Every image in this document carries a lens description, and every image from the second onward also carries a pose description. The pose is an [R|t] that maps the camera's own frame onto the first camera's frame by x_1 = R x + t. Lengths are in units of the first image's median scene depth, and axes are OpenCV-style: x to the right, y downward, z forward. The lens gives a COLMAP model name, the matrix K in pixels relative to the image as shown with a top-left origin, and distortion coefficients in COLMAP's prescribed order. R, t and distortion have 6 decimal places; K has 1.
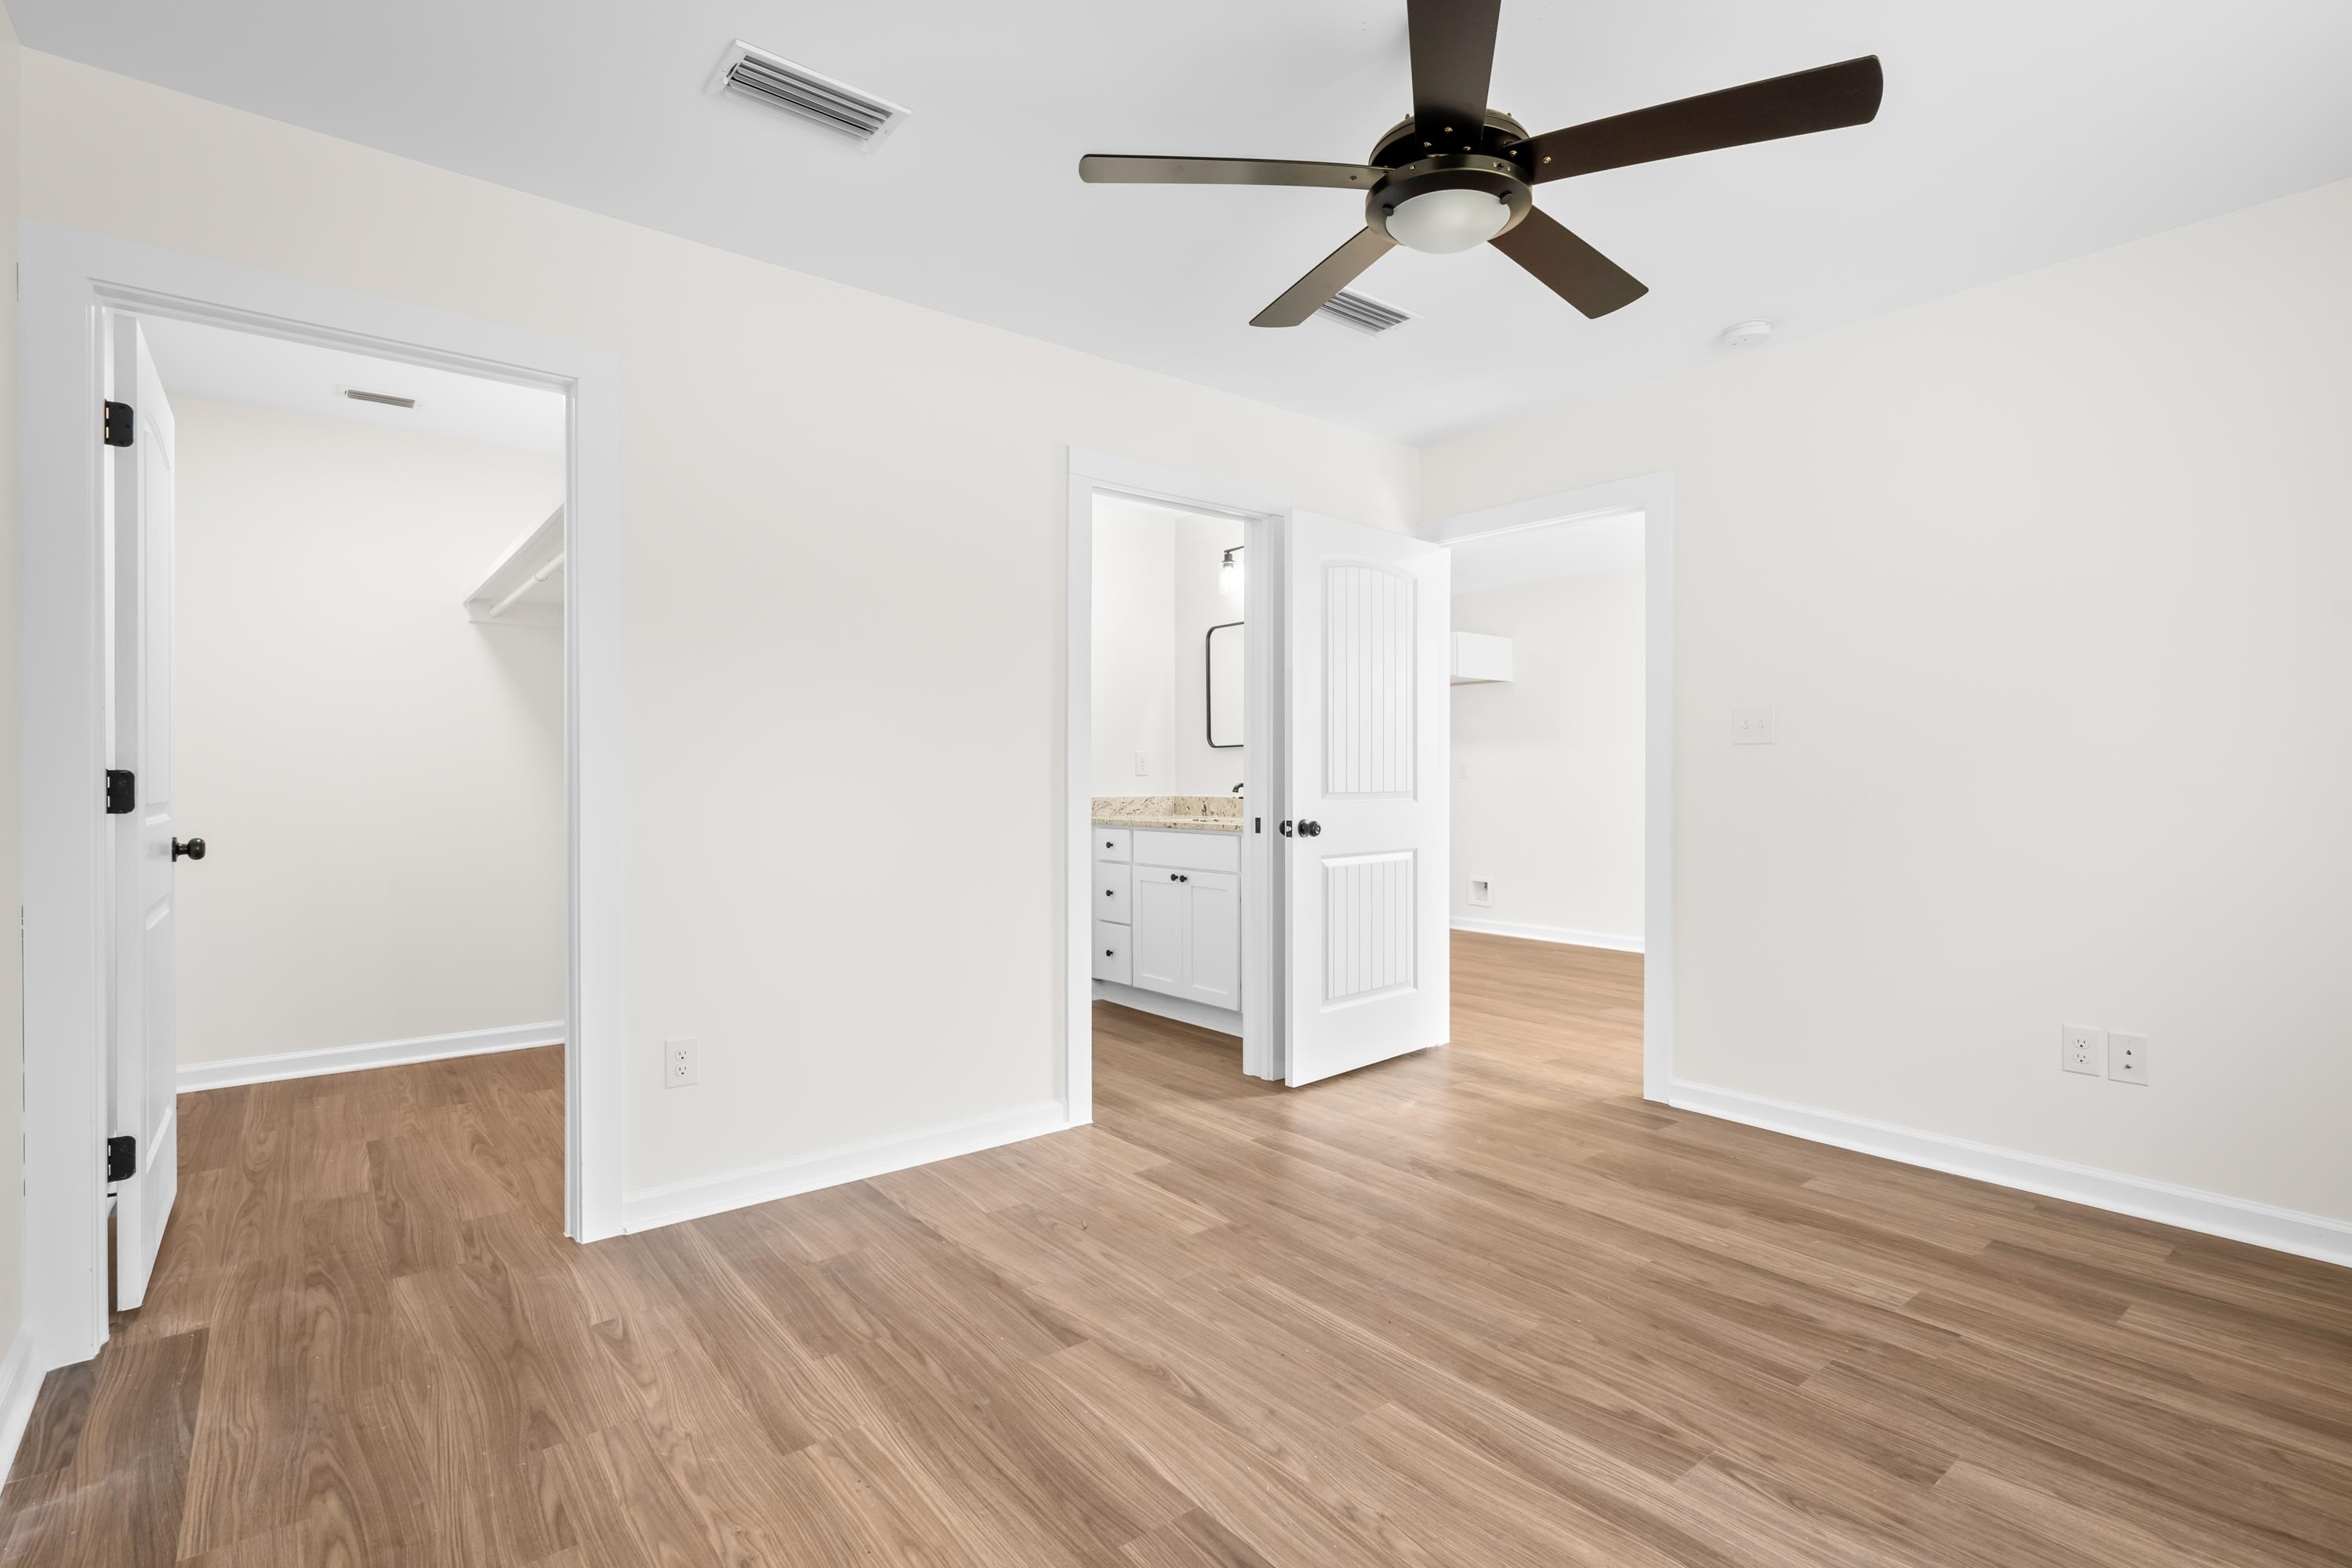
lens RADIAL K [[1070.6, 0, 1170.0], [0, 1070.6, 785.1], [0, 0, 1]] dist [0.000088, 0.000364]
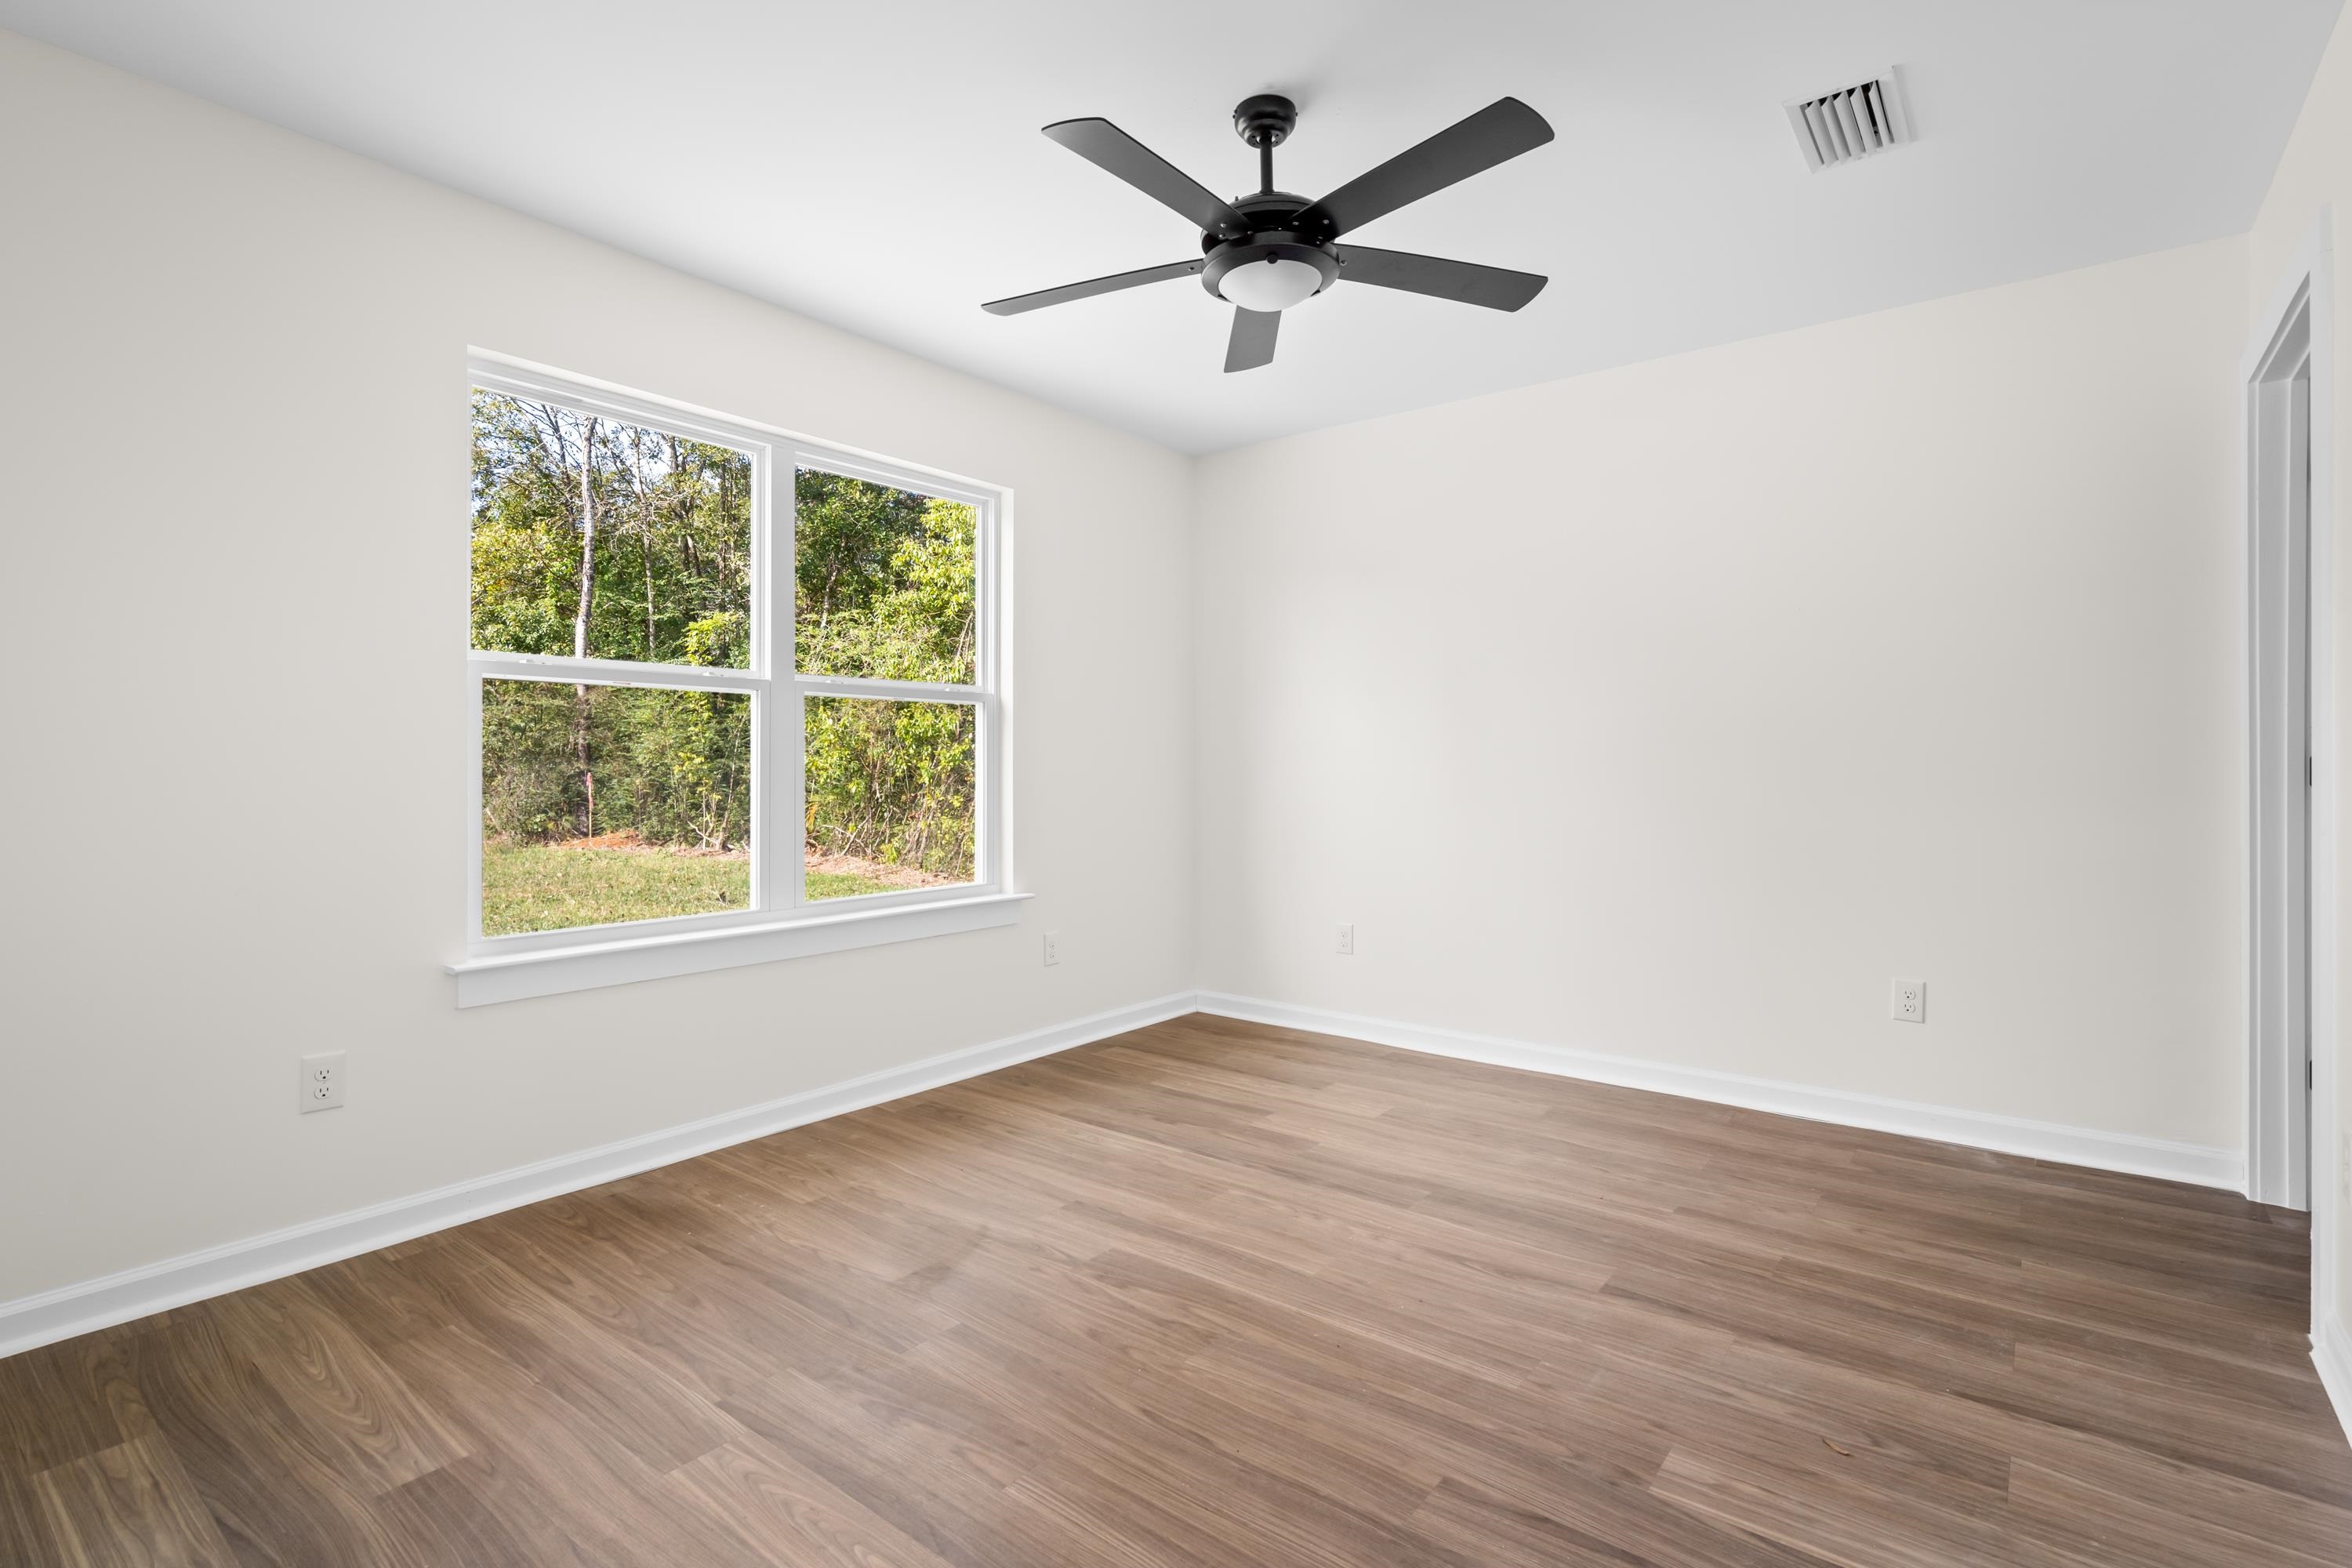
lens RADIAL K [[1070.6, 0, 1172.9], [0, 1070.6, 767.3], [0, 0, 1]] dist [0.000088, 0.000364]
pose [[-0.971203, 0.002537, -0.238242, 0.587024], [-0.000901, 0.999897, 0.014324, -0.014965], [0.238254, 0.014126, -0.971100, 1.933688]]
